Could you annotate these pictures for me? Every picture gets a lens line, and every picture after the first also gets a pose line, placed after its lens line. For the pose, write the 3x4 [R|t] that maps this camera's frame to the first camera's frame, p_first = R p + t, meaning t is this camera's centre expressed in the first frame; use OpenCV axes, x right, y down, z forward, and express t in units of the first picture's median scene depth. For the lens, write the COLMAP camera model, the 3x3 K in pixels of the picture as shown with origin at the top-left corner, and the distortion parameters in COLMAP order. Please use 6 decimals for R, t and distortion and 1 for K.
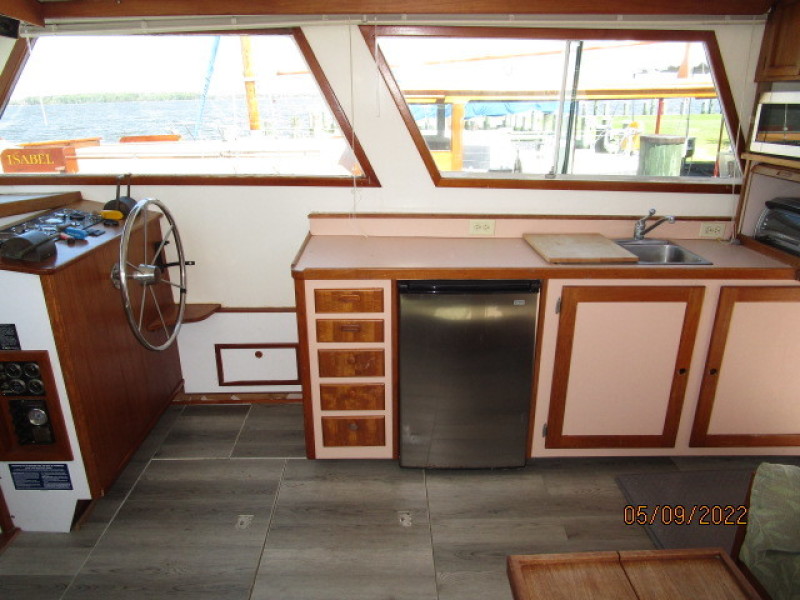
lens RADIAL K [[563.2, 0, 402.3], [0, 563.2, 299.6], [0, 0, 1]] dist [-0.028121, 0.004331]
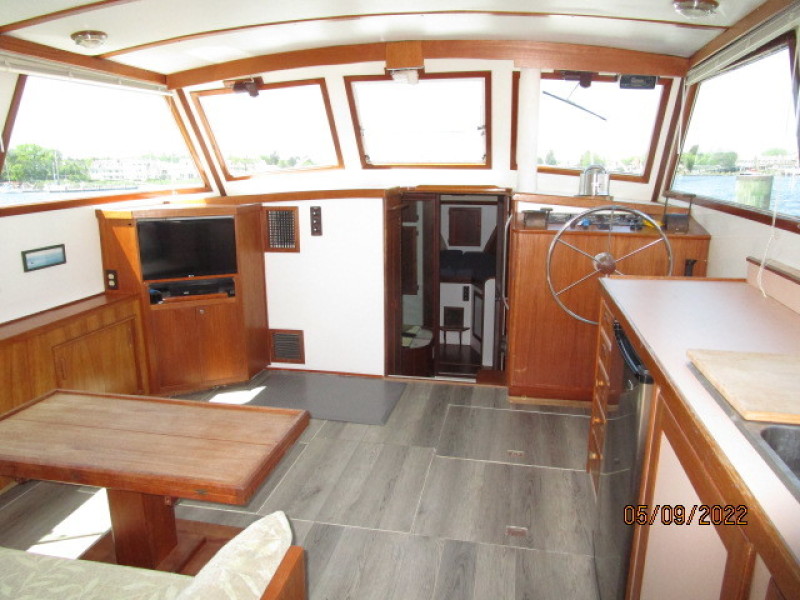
lens RADIAL K [[563.2, 0, 399.7], [0, 563.2, 301.9], [0, 0, 1]] dist [-0.028121, 0.004331]
pose [[-0.211752, 0.234753, -0.948711, 0.795436], [-0.322714, 0.899481, 0.294601, -0.177259], [0.922506, 0.368544, -0.114709, 0.693097]]
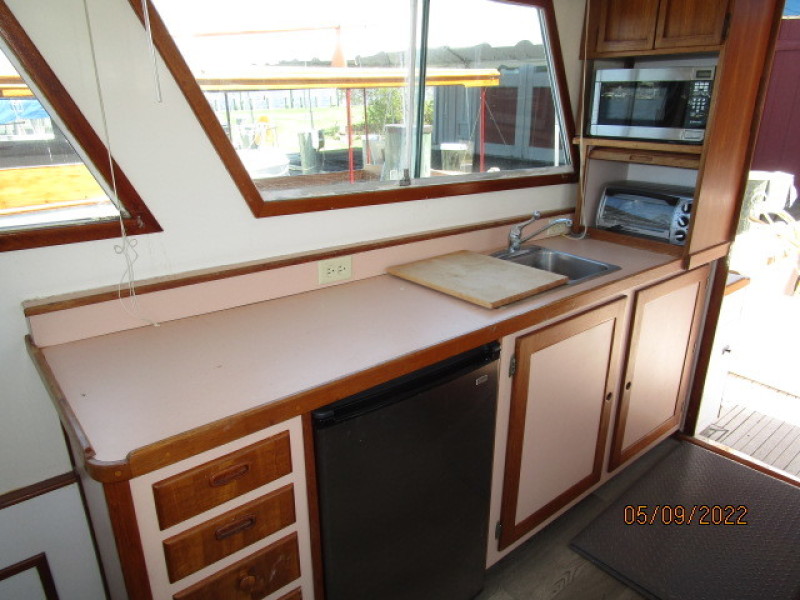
lens RADIAL K [[563.2, 0, 399.6], [0, 563.2, 302.8], [0, 0, 1]] dist [-0.028121, 0.004331]
pose [[0.778492, -0.214448, 0.589883, -0.208067], [0.208489, 0.974810, 0.079234, -0.137029], [-0.592016, 0.061301, 0.803592, 0.465965]]
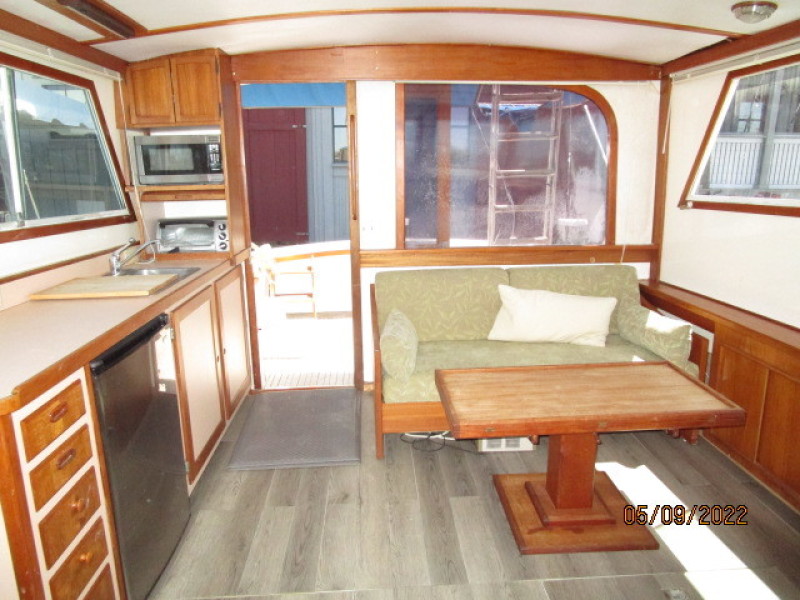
lens RADIAL K [[563.2, 0, 393.2], [0, 563.2, 302.0], [0, 0, 1]] dist [-0.028121, 0.004331]
pose [[-0.027616, -0.224949, 0.973979, -0.614994], [0.352262, 0.909657, 0.220081, -0.107621], [-0.935494, 0.349174, 0.054120, 0.512617]]
